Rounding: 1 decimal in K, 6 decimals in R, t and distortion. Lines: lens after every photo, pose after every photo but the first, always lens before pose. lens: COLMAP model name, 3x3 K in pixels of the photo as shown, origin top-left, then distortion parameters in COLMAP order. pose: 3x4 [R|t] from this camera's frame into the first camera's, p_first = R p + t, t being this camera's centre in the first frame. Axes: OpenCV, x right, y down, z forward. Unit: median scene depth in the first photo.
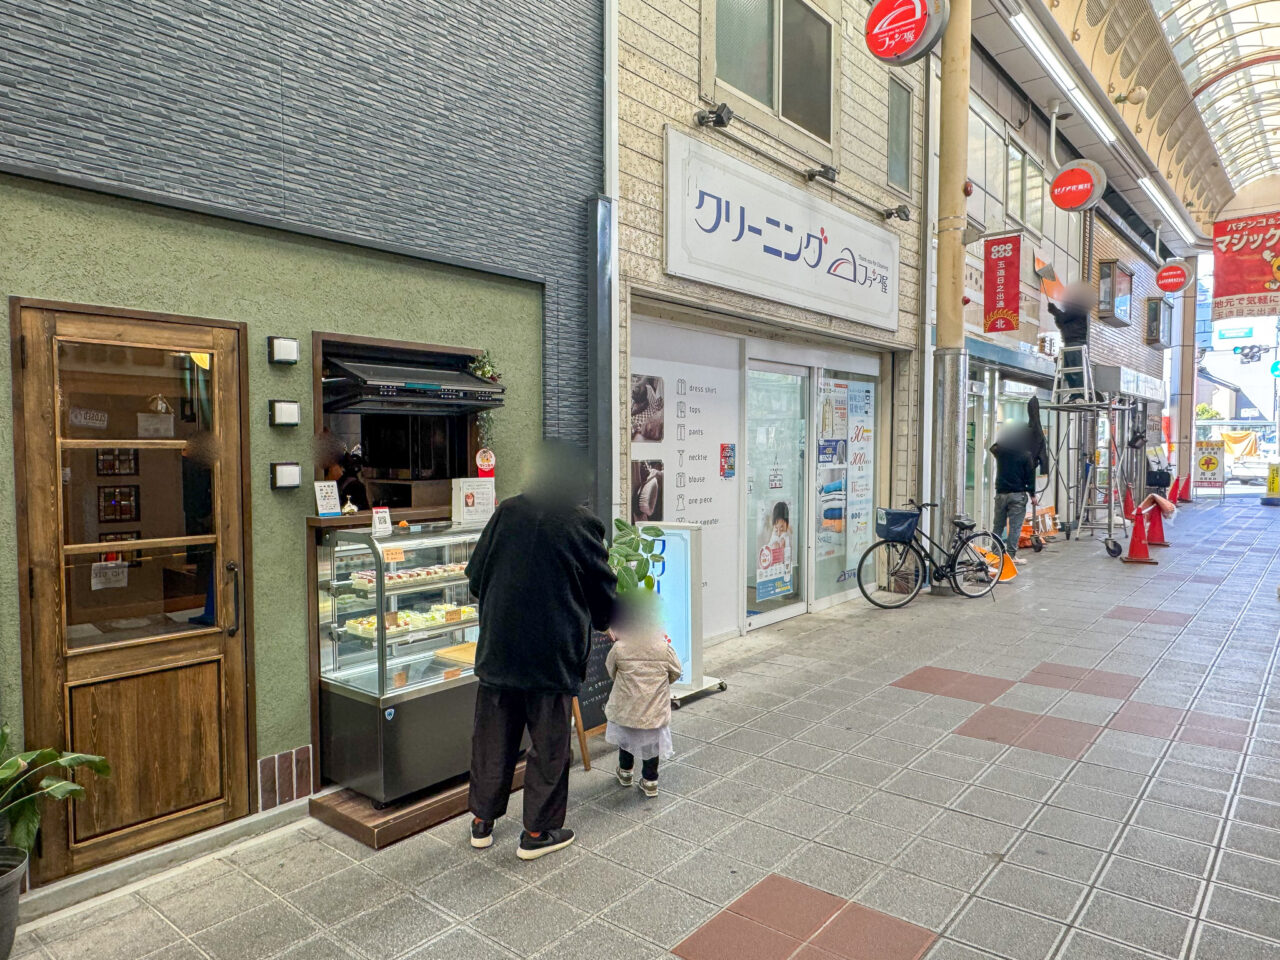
lens RADIAL K [[841.8, 0, 638.6], [0, 841.8, 486.2], [0, 0, 1]] dist [-0.015918, 0.008477]
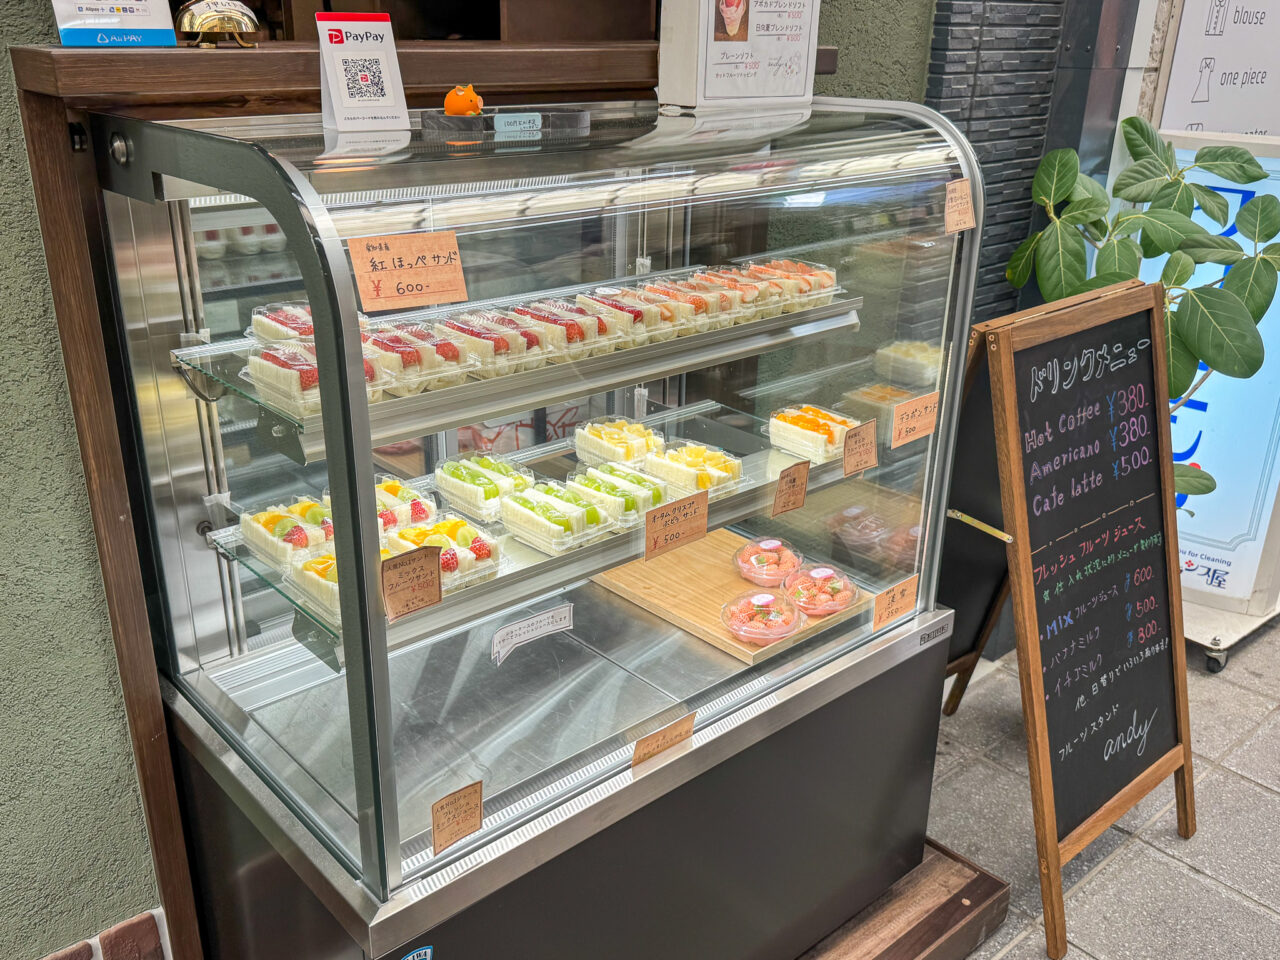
lens RADIAL K [[1183.1, 0, 637.9], [0, 1183.1, 491.1], [0, 0, 1]] dist [0.027667, -0.031745]
pose [[0.987595, 0.078661, -0.135898, -0.190185], [-0.028773, 0.941476, 0.335850, 0.036104], [0.154363, -0.327773, 0.932061, 0.705929]]
